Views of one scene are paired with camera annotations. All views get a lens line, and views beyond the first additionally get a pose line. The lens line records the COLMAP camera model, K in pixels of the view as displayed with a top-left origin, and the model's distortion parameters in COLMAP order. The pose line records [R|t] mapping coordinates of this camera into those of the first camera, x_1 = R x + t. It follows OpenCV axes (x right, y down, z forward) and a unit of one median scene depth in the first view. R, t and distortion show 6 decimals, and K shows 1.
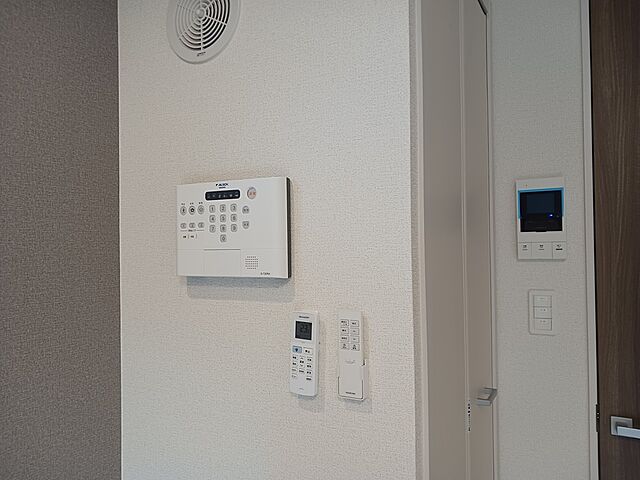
lens RADIAL K [[513.4, 0, 320.0], [0, 513.4, 240.0], [0, 0, 1]] dist [0.005580, -0.002350]
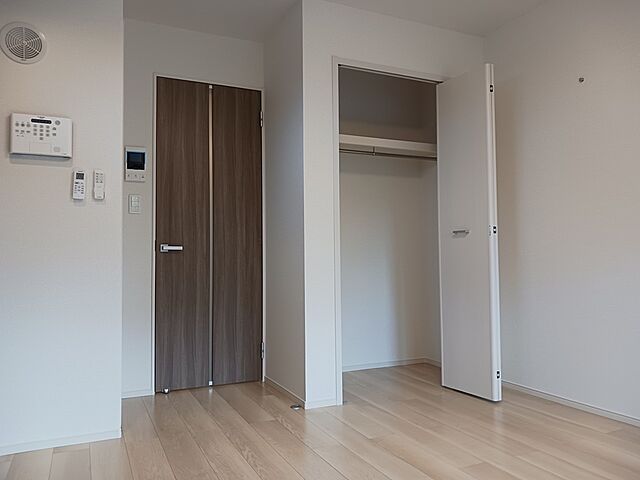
lens RADIAL K [[513.4, 0, 320.0], [0, 513.4, 240.0], [0, 0, 1]] dist [0.005580, -0.002350]
pose [[0.598893, 0.041634, 0.799746, -1.335901], [-0.008737, 0.998928, -0.045460, 0.582012], [-0.800781, 0.020238, 0.598615, -1.543930]]
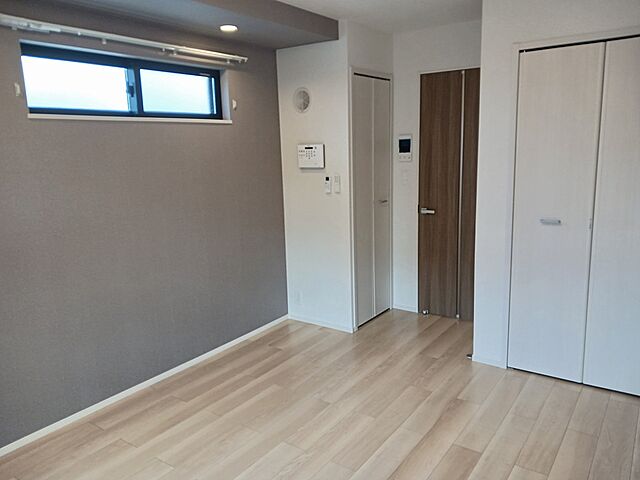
lens RADIAL K [[502.1, 0, 308.2], [0, 502.1, 246.6], [0, 0, 1]] dist [0.065294, -0.002354]
pose [[0.991562, 0.009237, -0.129305, 0.351017], [0.019152, 0.976075, 0.216590, -0.192289], [0.128212, -0.217239, 0.967661, -3.201381]]
